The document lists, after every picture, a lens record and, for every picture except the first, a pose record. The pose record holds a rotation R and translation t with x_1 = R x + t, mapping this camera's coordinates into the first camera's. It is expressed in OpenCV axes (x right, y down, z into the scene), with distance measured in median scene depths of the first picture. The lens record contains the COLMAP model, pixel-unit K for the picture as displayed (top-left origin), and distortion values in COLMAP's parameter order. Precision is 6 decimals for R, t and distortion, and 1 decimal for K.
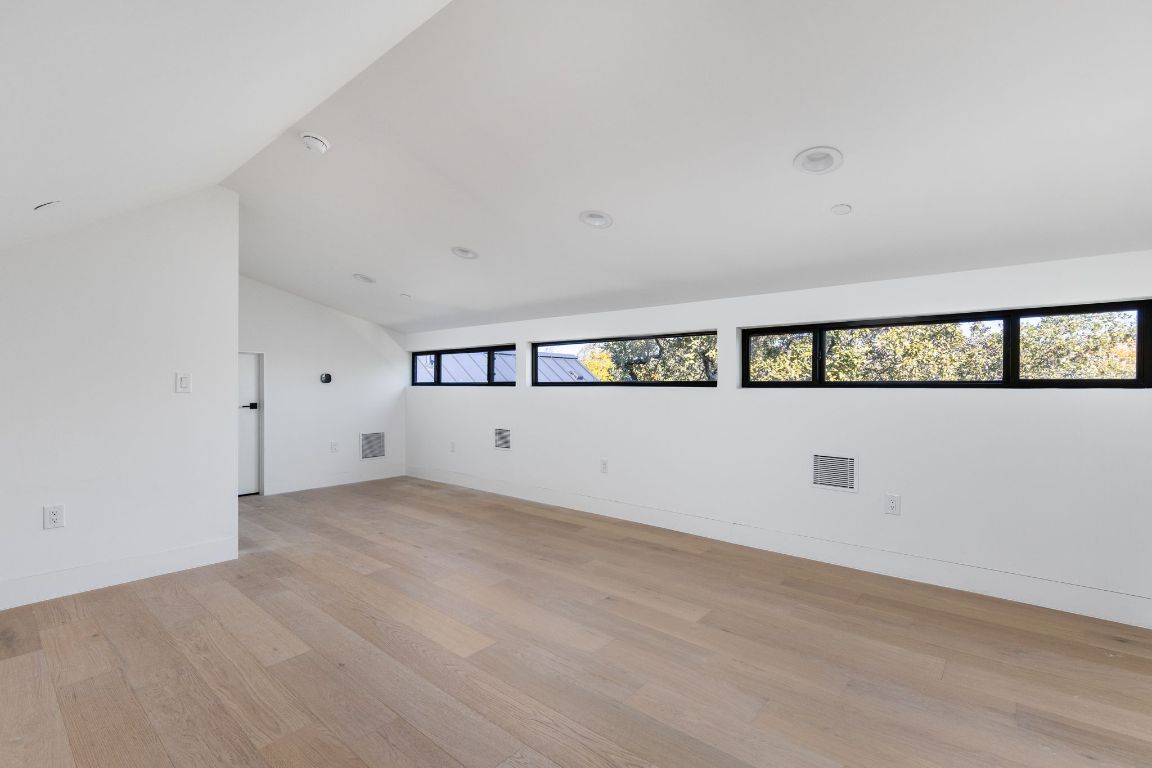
lens RADIAL K [[514.4, 0, 576.5], [0, 514.4, 385.9], [0, 0, 1]] dist [-0.000503, -0.001901]
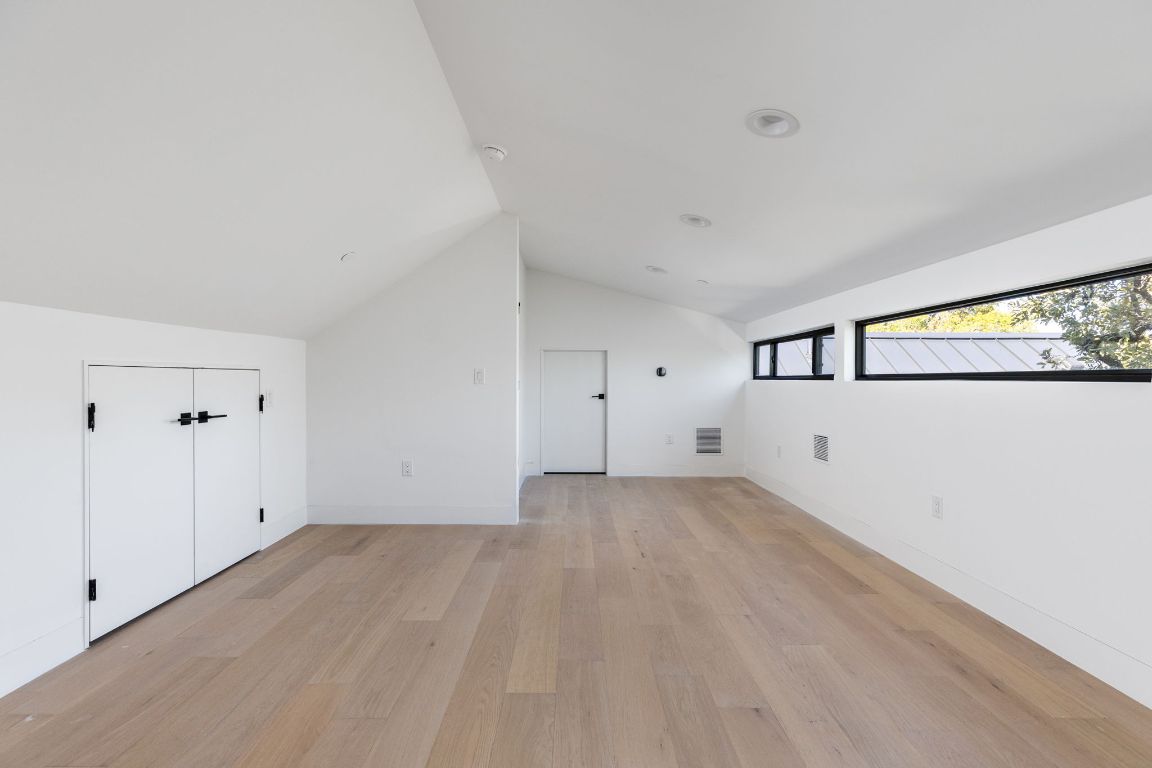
lens RADIAL K [[514.4, 0, 574.2], [0, 514.4, 378.8], [0, 0, 1]] dist [-0.000503, -0.001901]
pose [[0.647371, 0.001079, -0.762175, 0.212160], [-0.002908, 0.999995, -0.001054, 0.000709], [0.762170, 0.002898, 0.647371, 0.217090]]
